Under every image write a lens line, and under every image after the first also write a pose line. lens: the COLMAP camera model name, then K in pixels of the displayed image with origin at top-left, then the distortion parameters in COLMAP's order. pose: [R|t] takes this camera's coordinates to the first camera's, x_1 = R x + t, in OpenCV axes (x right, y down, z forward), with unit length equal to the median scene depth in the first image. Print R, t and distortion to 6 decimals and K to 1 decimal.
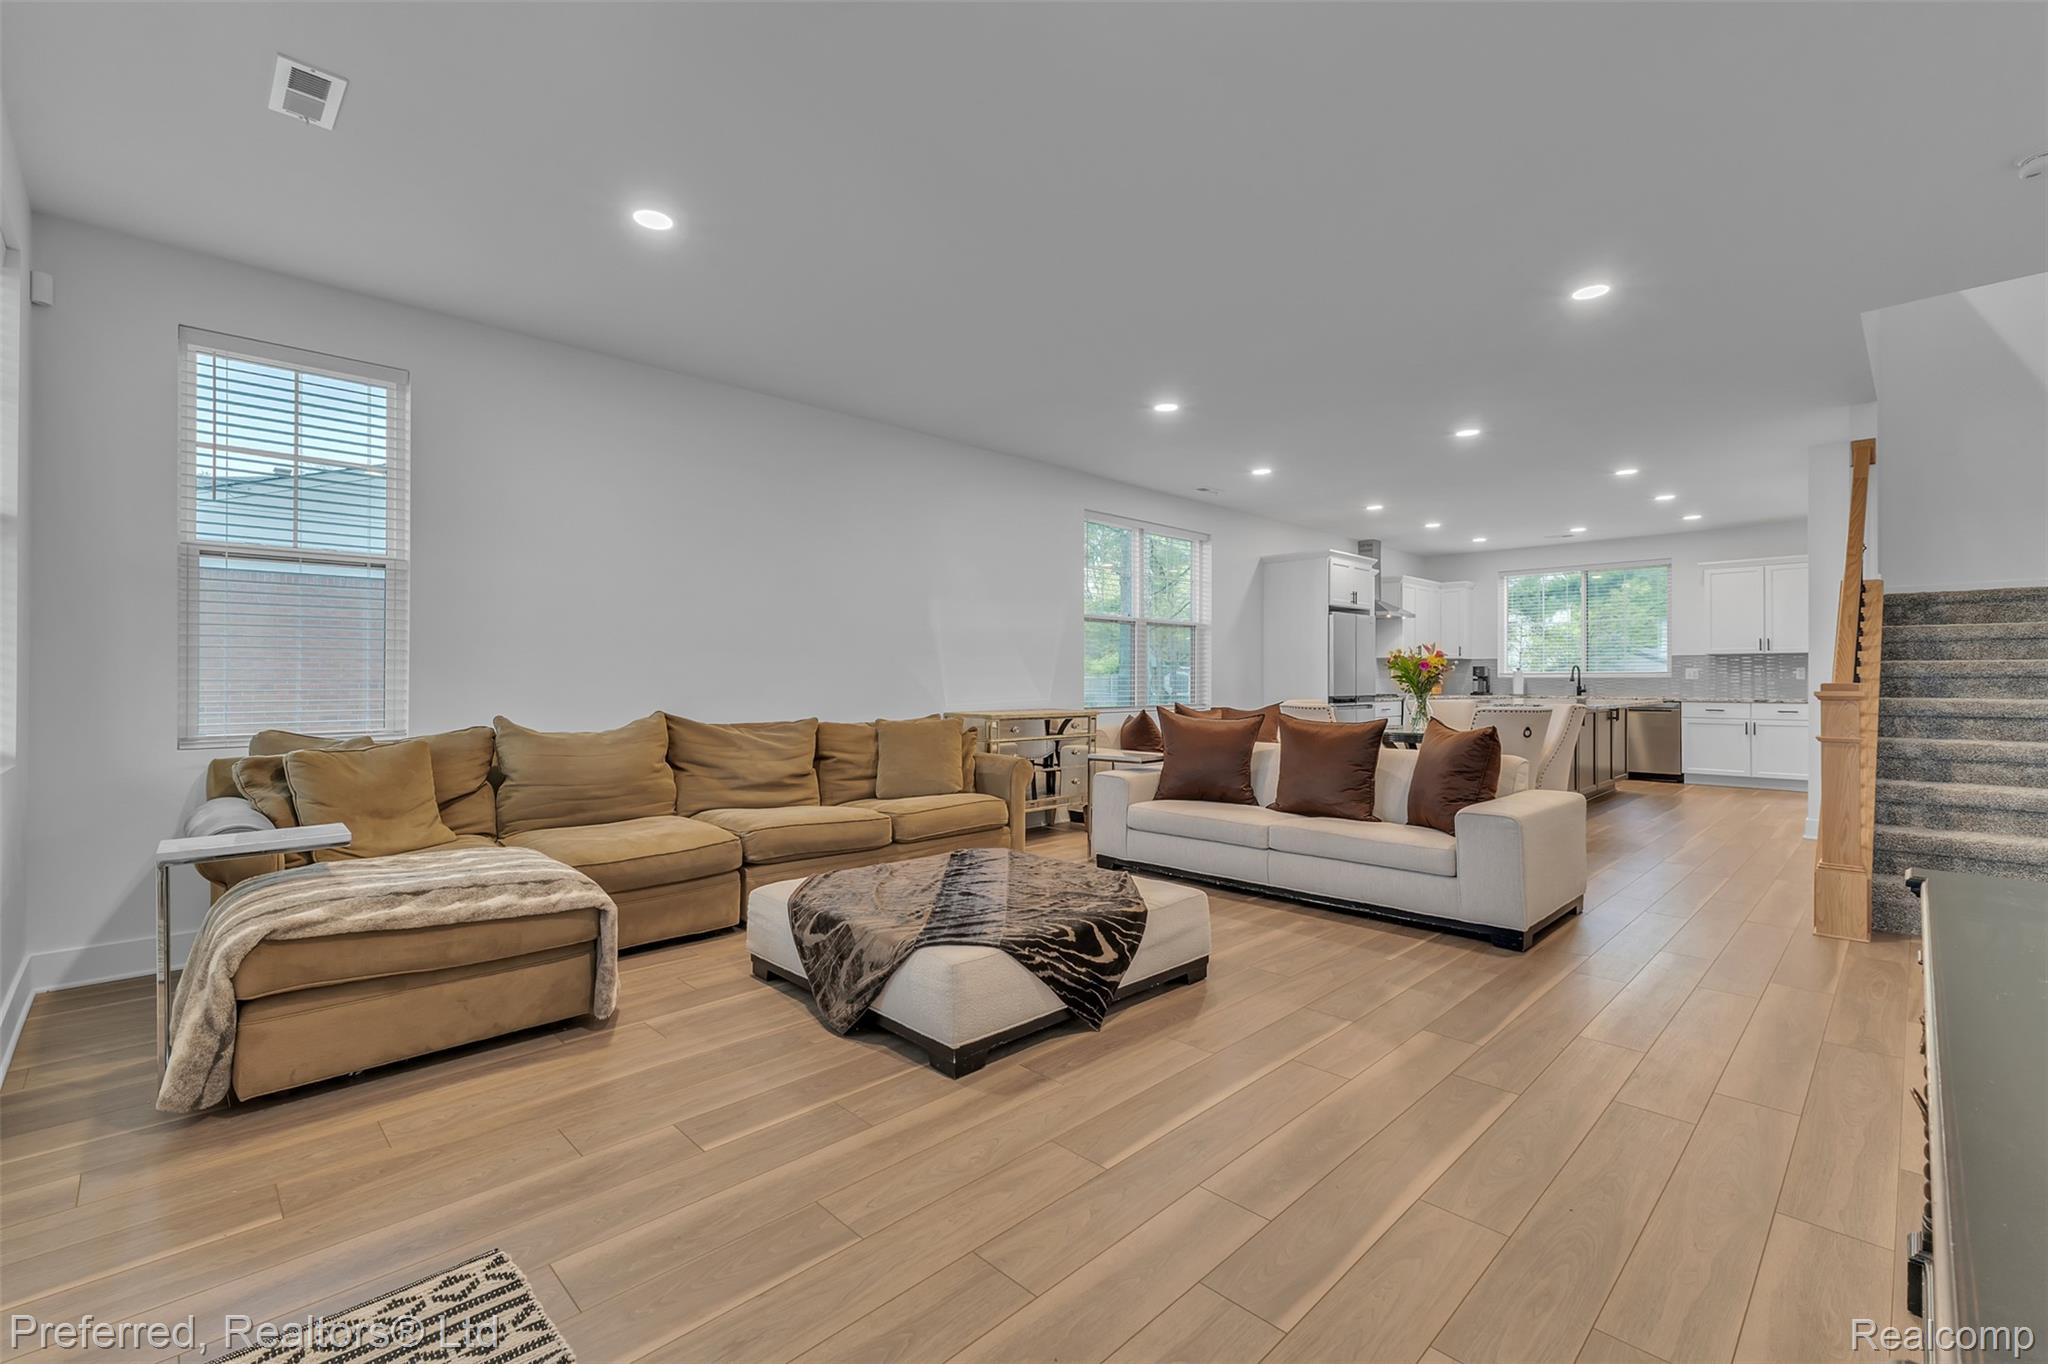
lens RADIAL K [[895.1, 0, 1020.1], [0, 895.1, 682.5], [0, 0, 1]] dist [-0.000458, 0.000687]
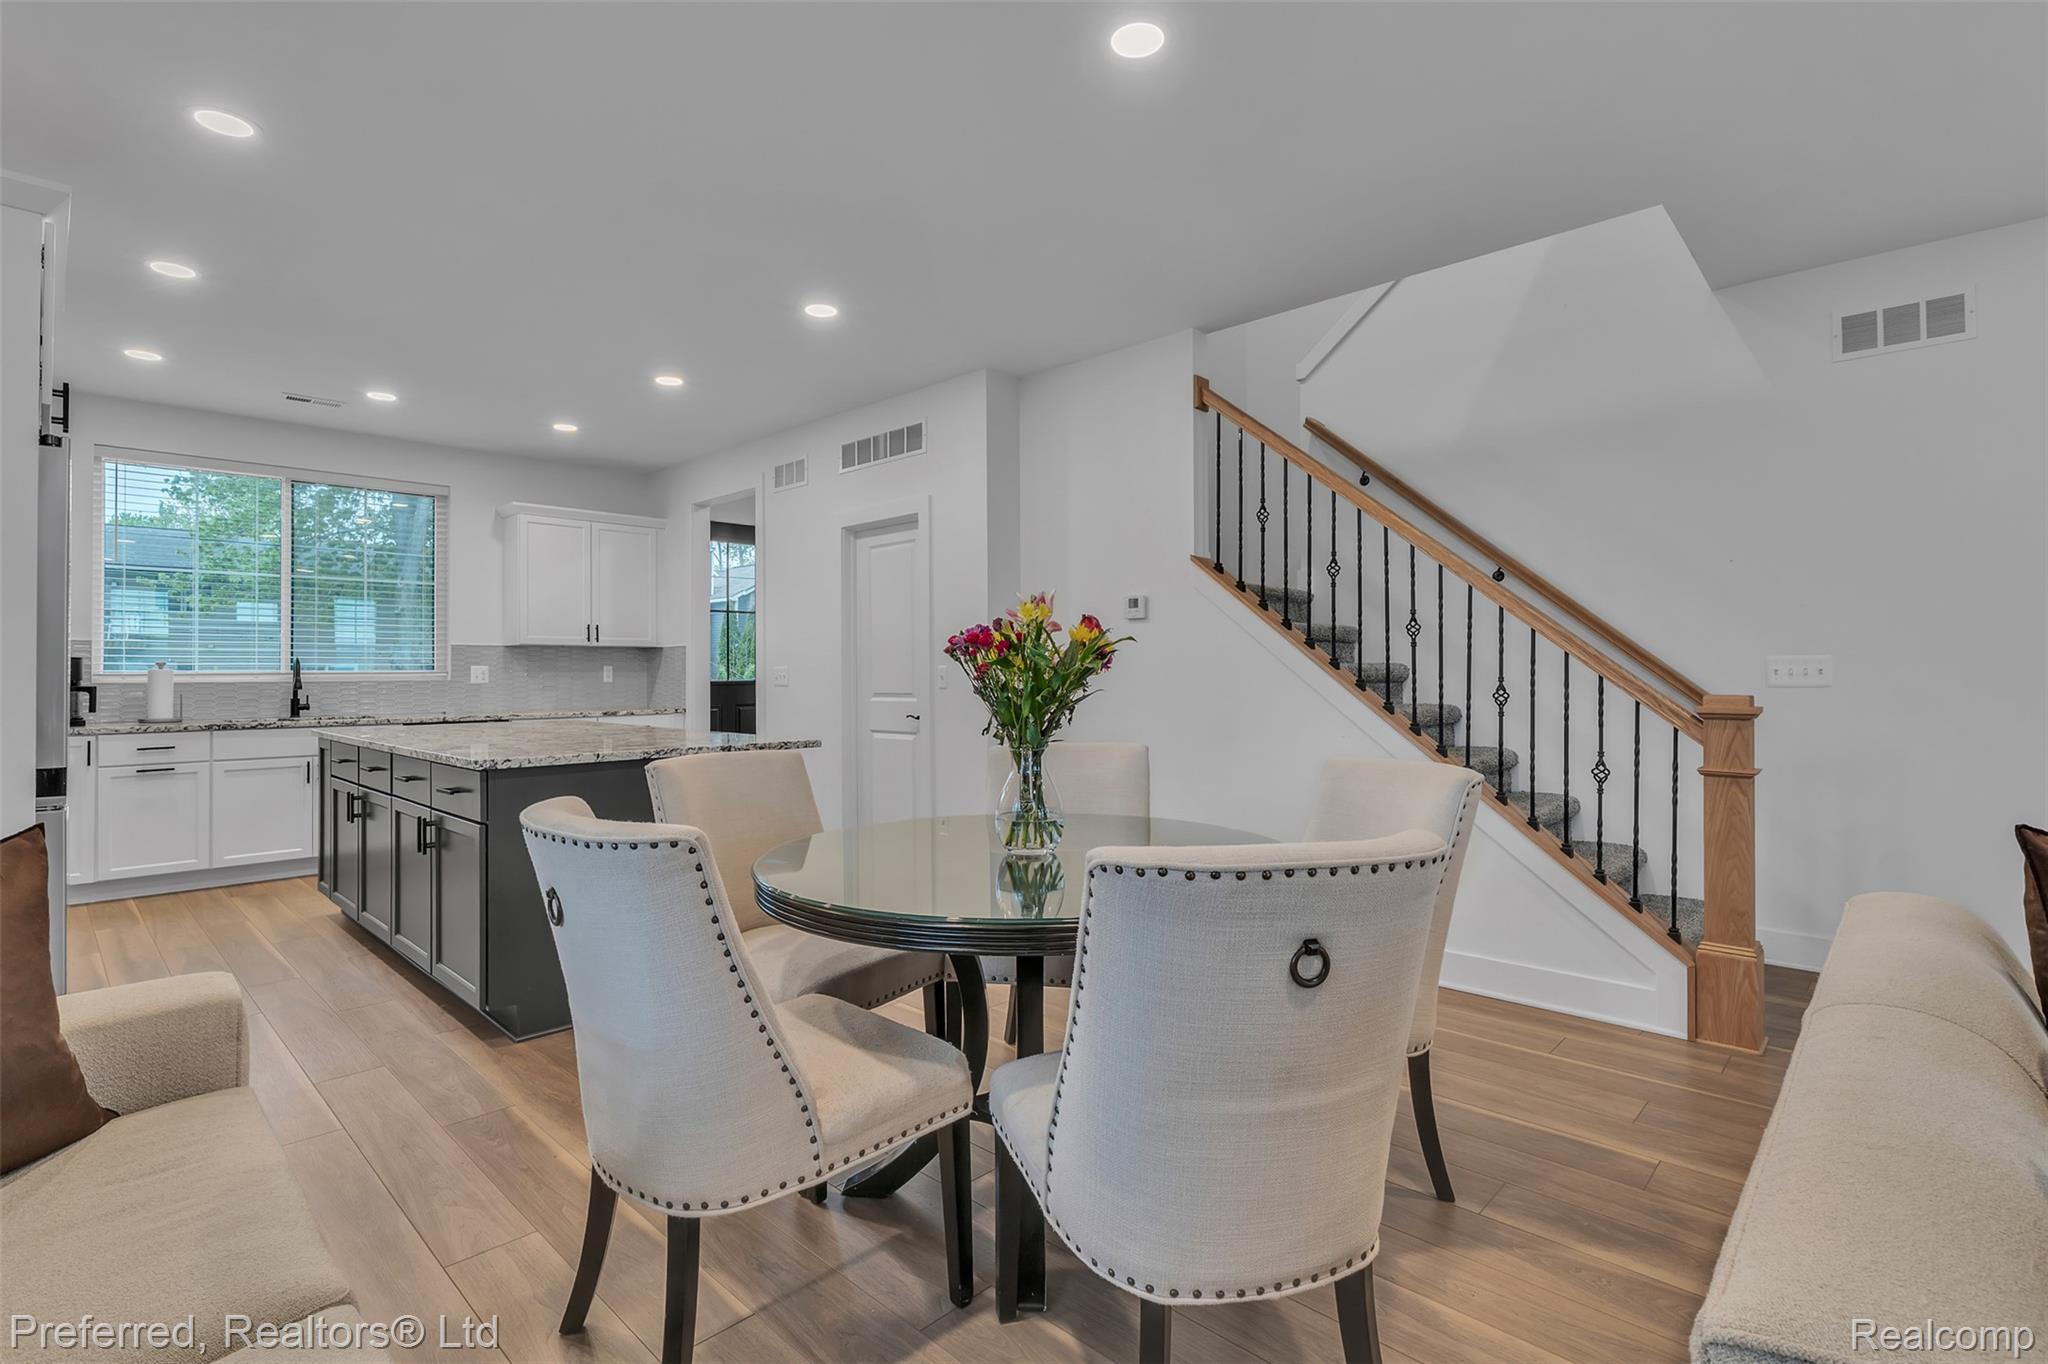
lens RADIAL K [[941.0, 0, 1009.3], [0, 941.0, 665.9], [0, 0, 1]] dist [-0.005995, -0.000367]
pose [[-0.013917, 0.008697, 0.999865, 0.078721], [0.006137, 0.999944, -0.008612, -0.008234], [-0.999884, 0.006016, -0.013970, 0.657012]]
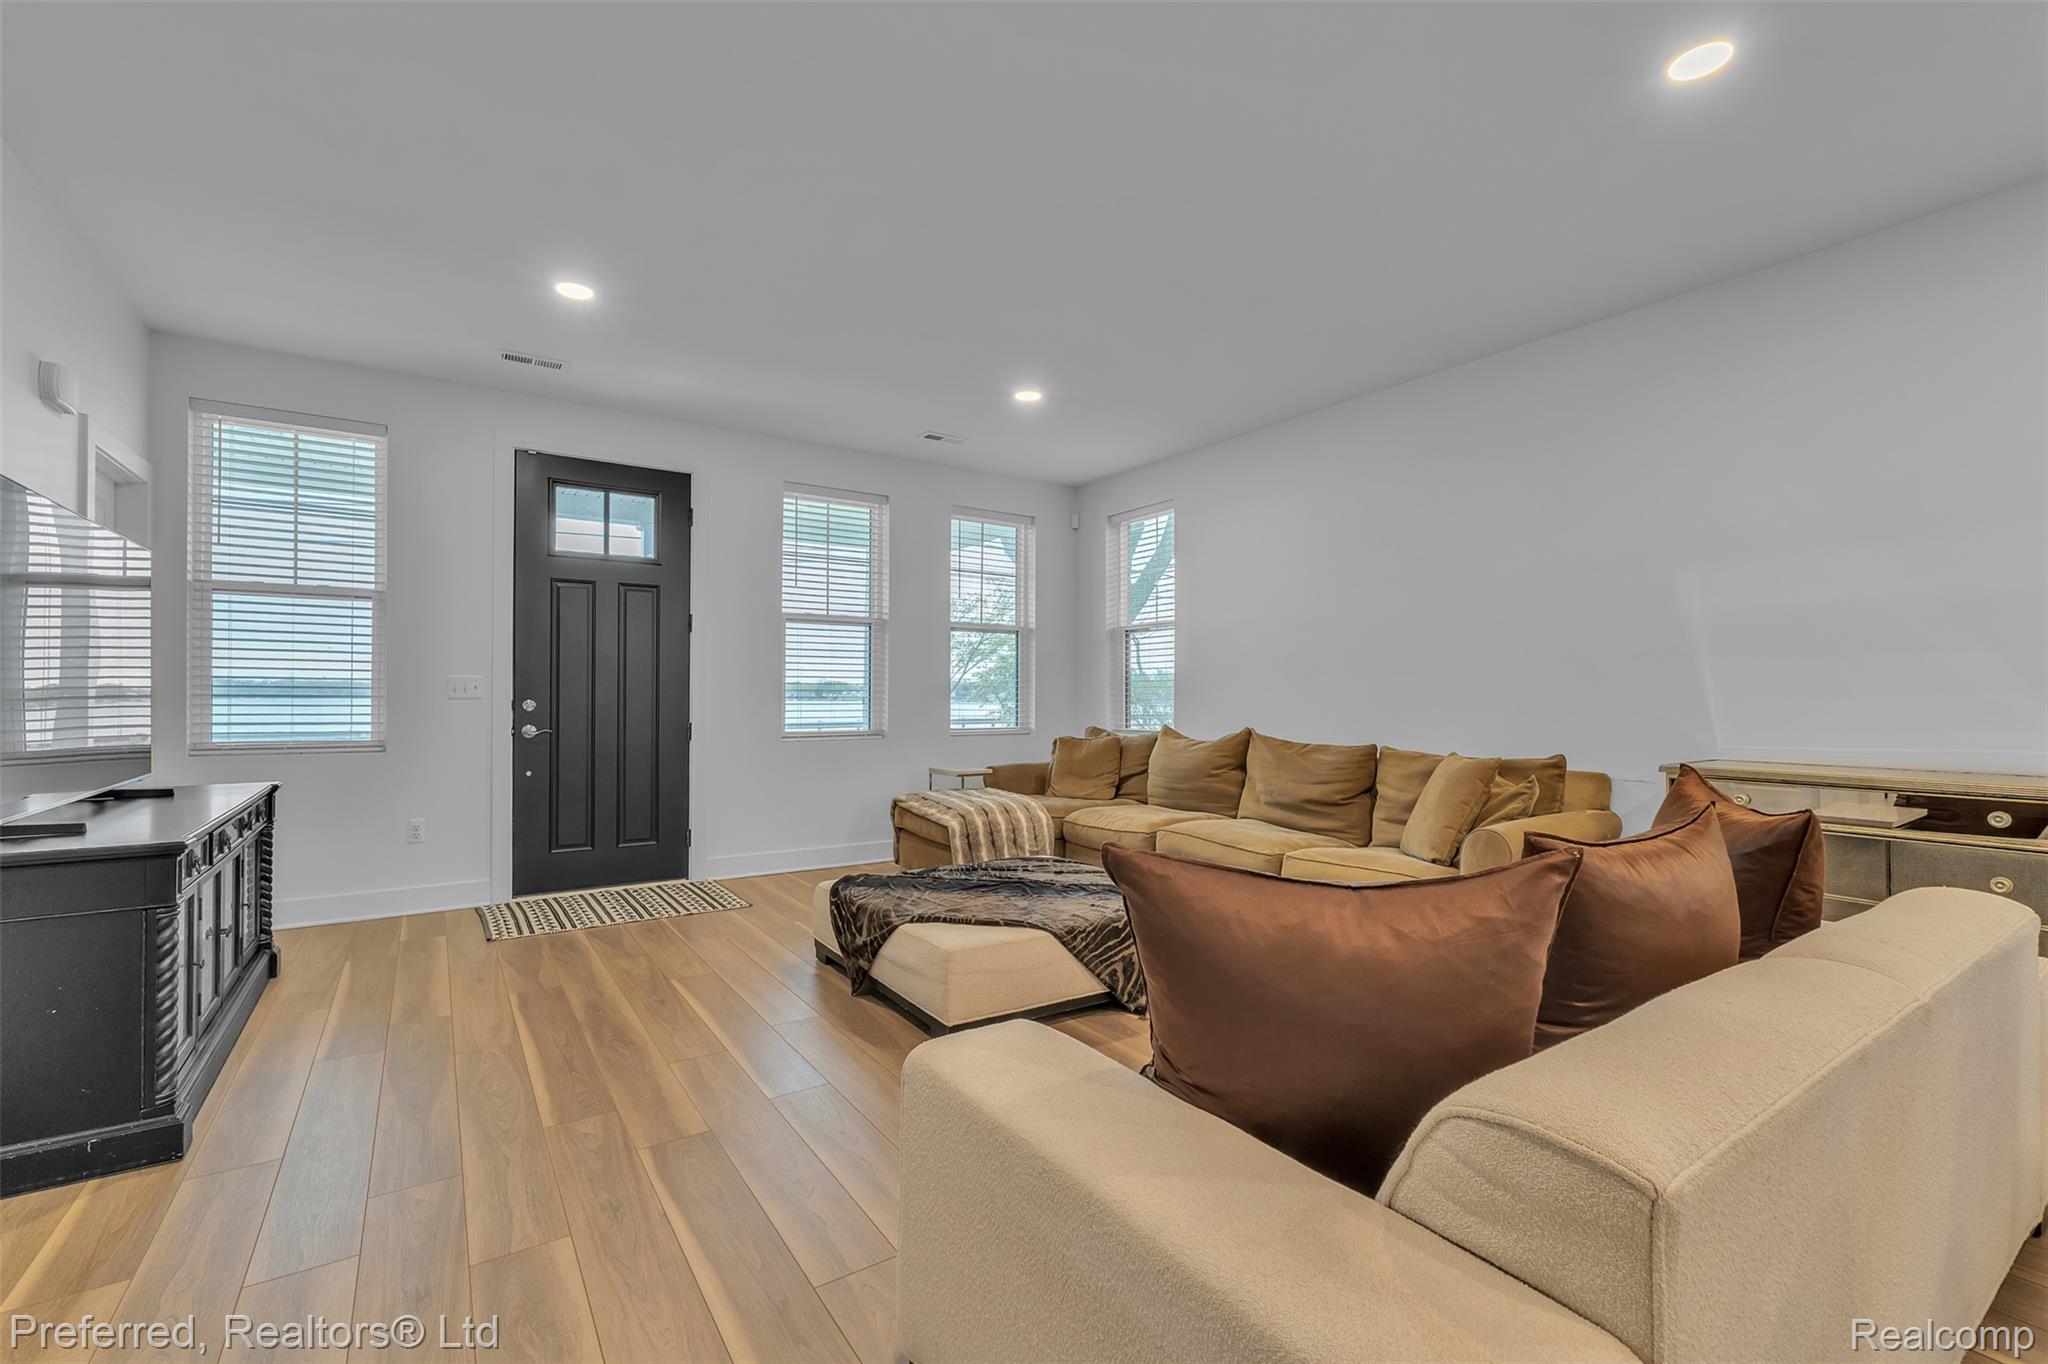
lens RADIAL K [[895.1, 0, 1035.9], [0, 895.1, 689.8], [0, 0, 1]] dist [-0.000458, 0.000687]
pose [[-0.186813, -0.010215, -0.982342, 0.371517], [-0.004165, 0.999945, -0.009606, -0.002034], [0.982387, 0.002297, -0.186845, 0.447050]]
